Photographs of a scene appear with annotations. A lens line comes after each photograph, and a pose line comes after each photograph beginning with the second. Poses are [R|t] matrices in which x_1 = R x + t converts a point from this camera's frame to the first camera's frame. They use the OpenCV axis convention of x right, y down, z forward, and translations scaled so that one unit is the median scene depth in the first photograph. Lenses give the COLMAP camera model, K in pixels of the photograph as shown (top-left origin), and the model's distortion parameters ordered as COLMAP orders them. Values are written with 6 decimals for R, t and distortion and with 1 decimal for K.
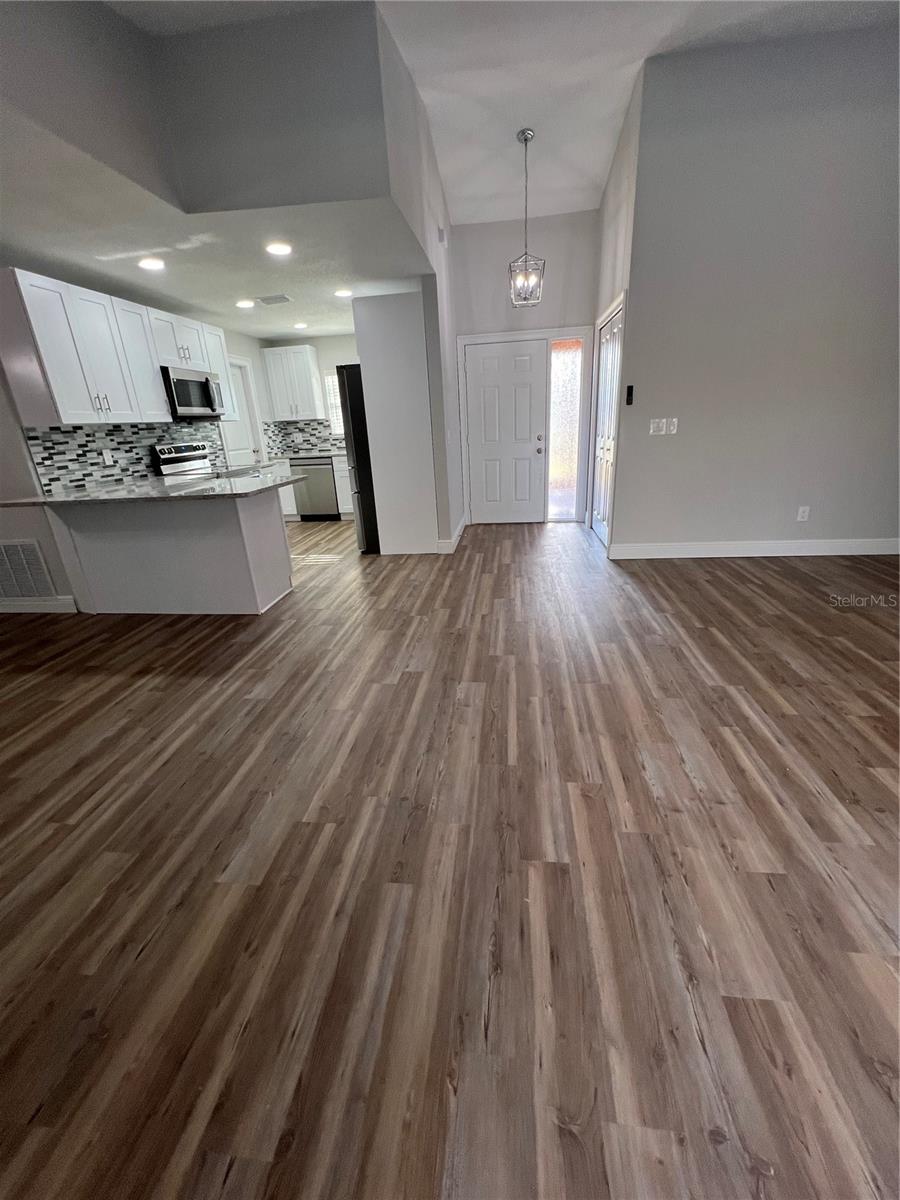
lens RADIAL K [[481.2, 0, 447.2], [0, 481.2, 598.5], [0, 0, 1]] dist [-0.001099, 0.000009]
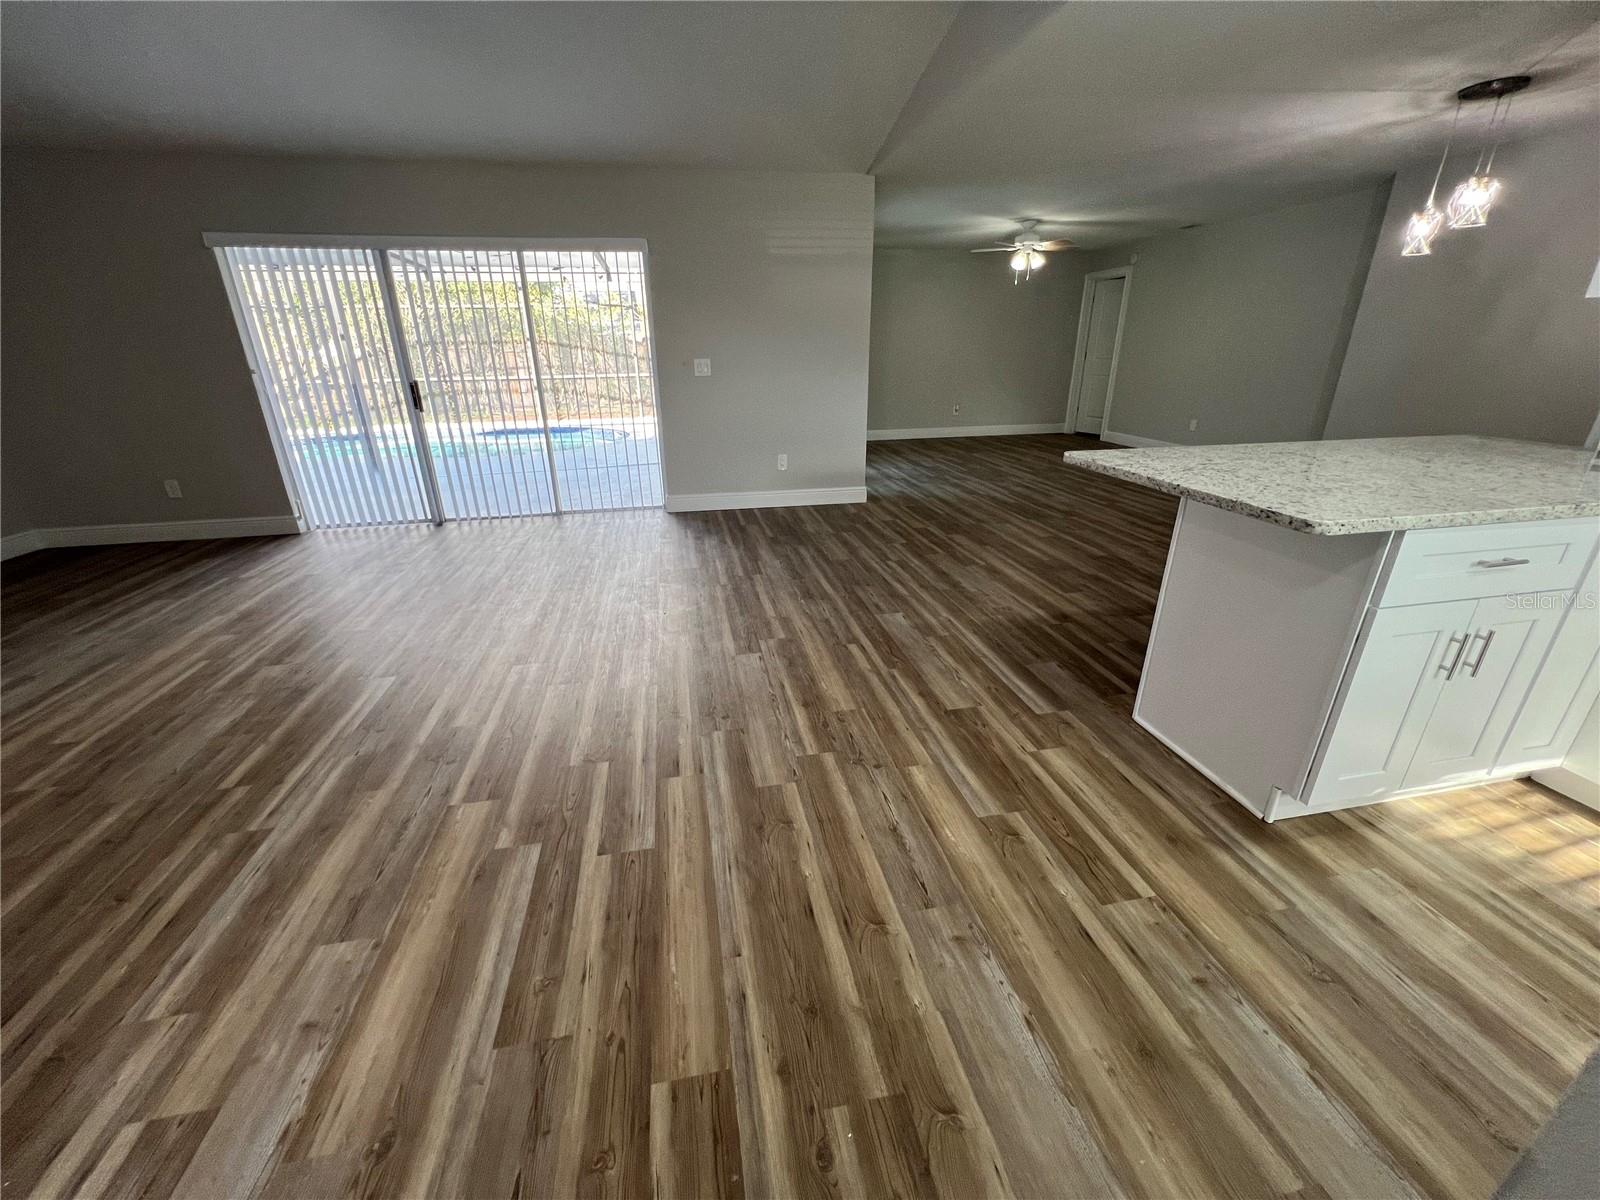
lens RADIAL K [[641.0, 0, 797.1], [0, 641.0, 599.7], [0, 0, 1]] dist [-0.001620, 0.000025]
pose [[-0.947400, 0.174178, -0.268506, 0.081904], [-0.052835, 0.742319, 0.667960, -0.410948], [0.315661, 0.647011, -0.694071, 1.090201]]
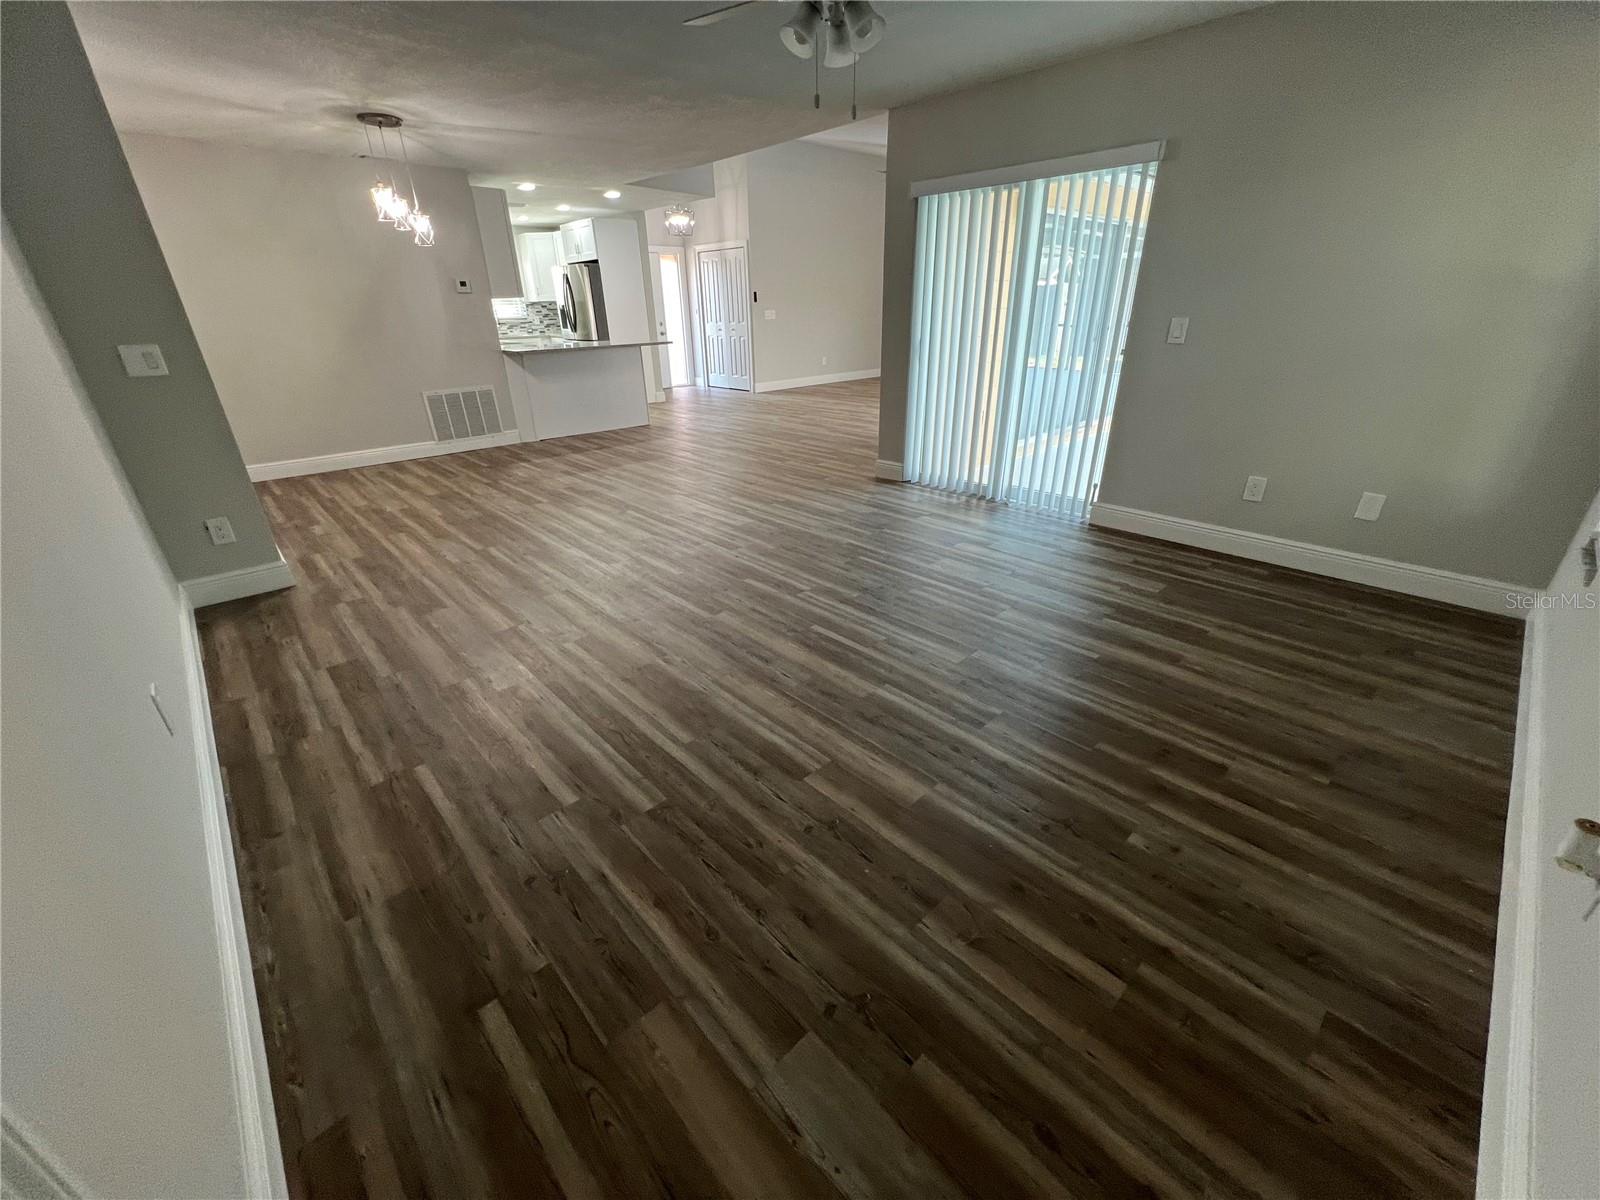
lens RADIAL K [[641.0, 0, 800.6], [0, 641.0, 603.6], [0, 0, 1]] dist [-0.001620, 0.000025]
pose [[0.632899, -0.290109, 0.717827, -1.548419], [0.254603, 0.953566, 0.160902, 0.336956], [-0.731175, 0.080926, 0.677373, -0.676406]]
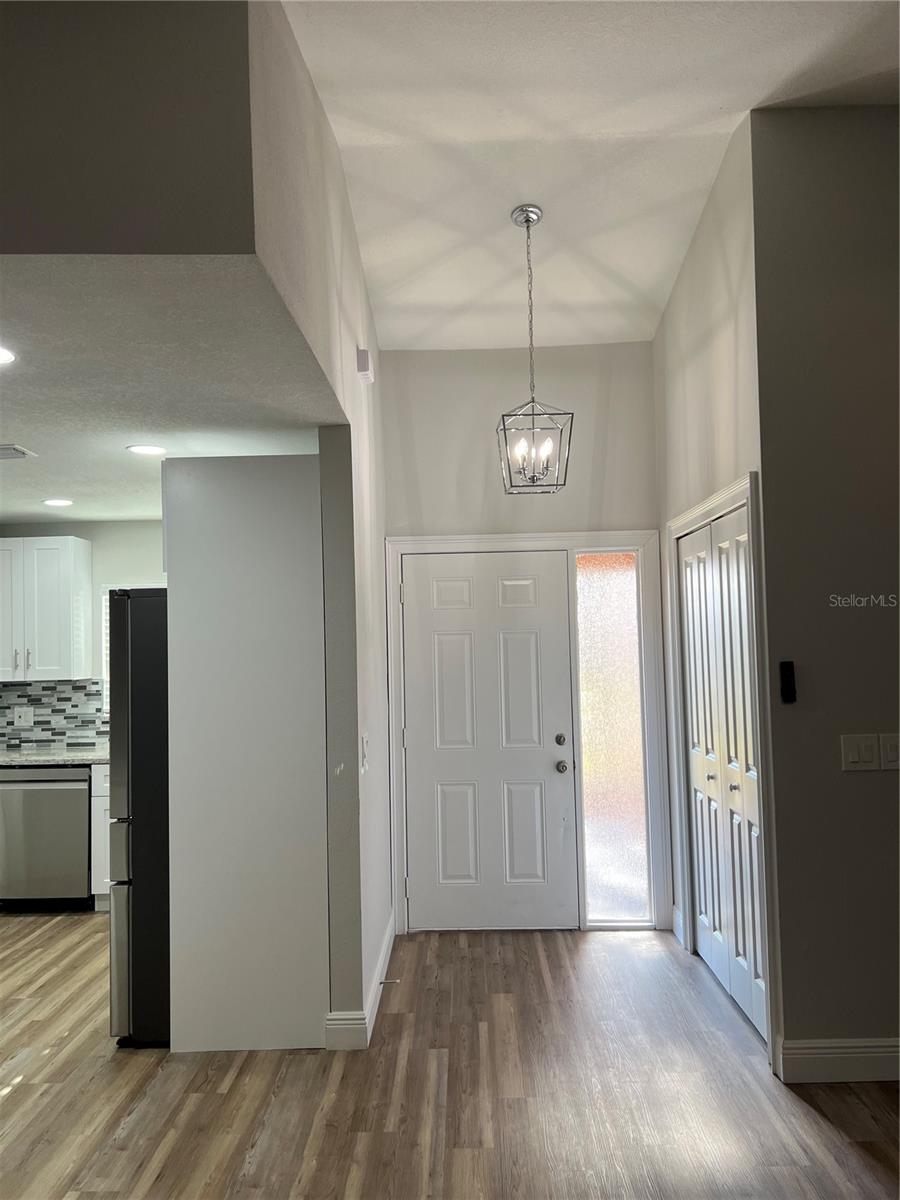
lens RADIAL K [[900.7, 0, 442.3], [0, 900.7, 599.5], [0, 0, 1]] dist [0.049491, -0.011501]
pose [[0.994481, 0.034639, 0.099035, -0.014338], [0.008021, 0.916063, -0.400955, -0.152758], [-0.104611, 0.399536, 0.910729, 0.237196]]
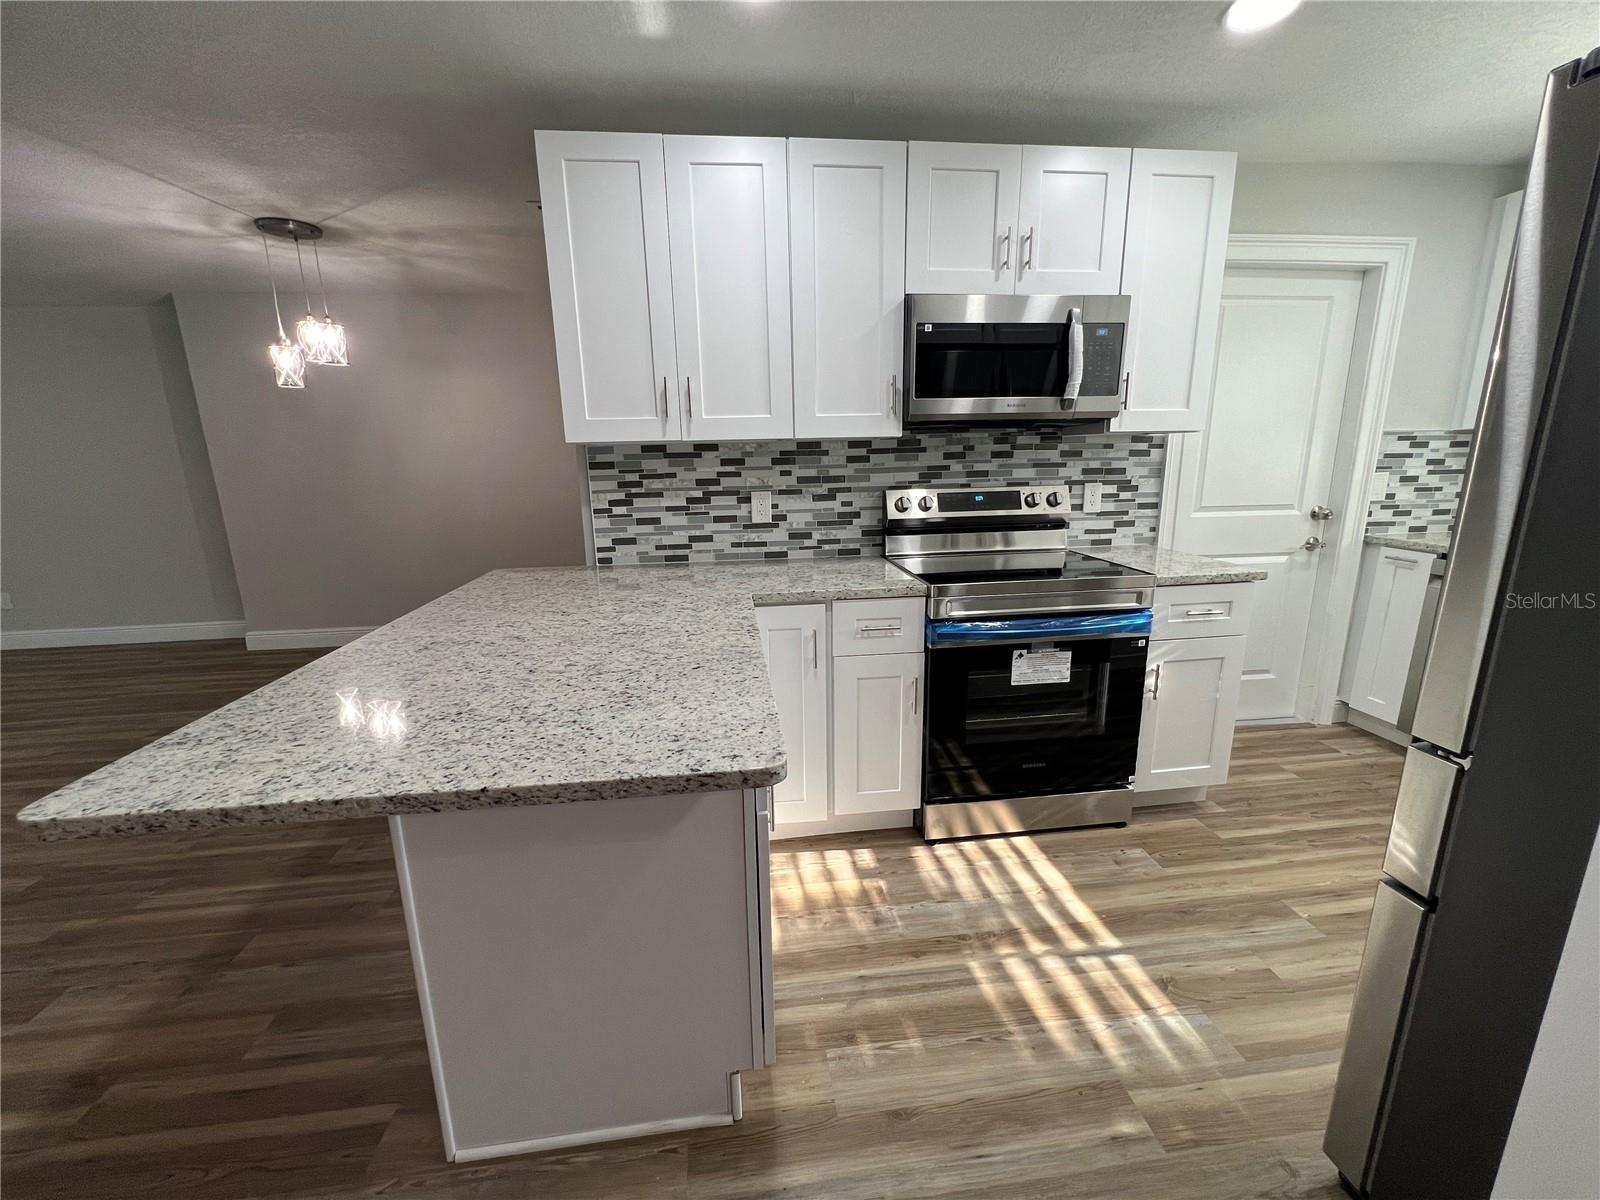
lens RADIAL K [[641.6, 0, 805.3], [0, 641.6, 598.7], [0, 0, 1]] dist [-0.001099, 0.000009]
pose [[0.245458, 0.262195, -0.933276, -0.077227], [-0.331256, 0.927463, 0.173439, -0.327582], [0.911054, 0.266581, 0.314507, 0.846039]]
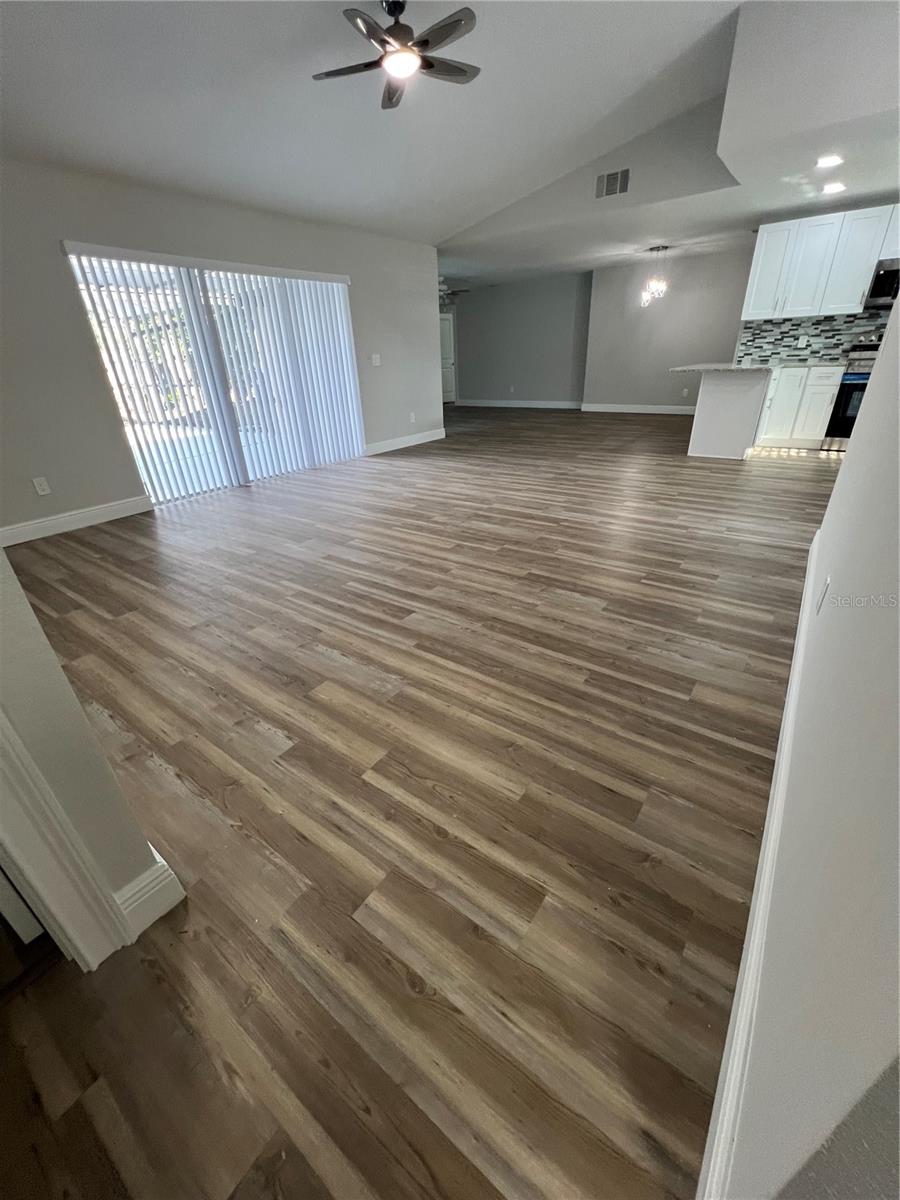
lens RADIAL K [[480.8, 0, 450.1], [0, 480.8, 597.2], [0, 0, 1]] dist [-0.001620, 0.000025]
pose [[-0.481990, 0.457377, -0.747323, 1.174266], [-0.244995, 0.748561, 0.616145, -0.340574], [0.841227, 0.480066, -0.248744, 0.822068]]
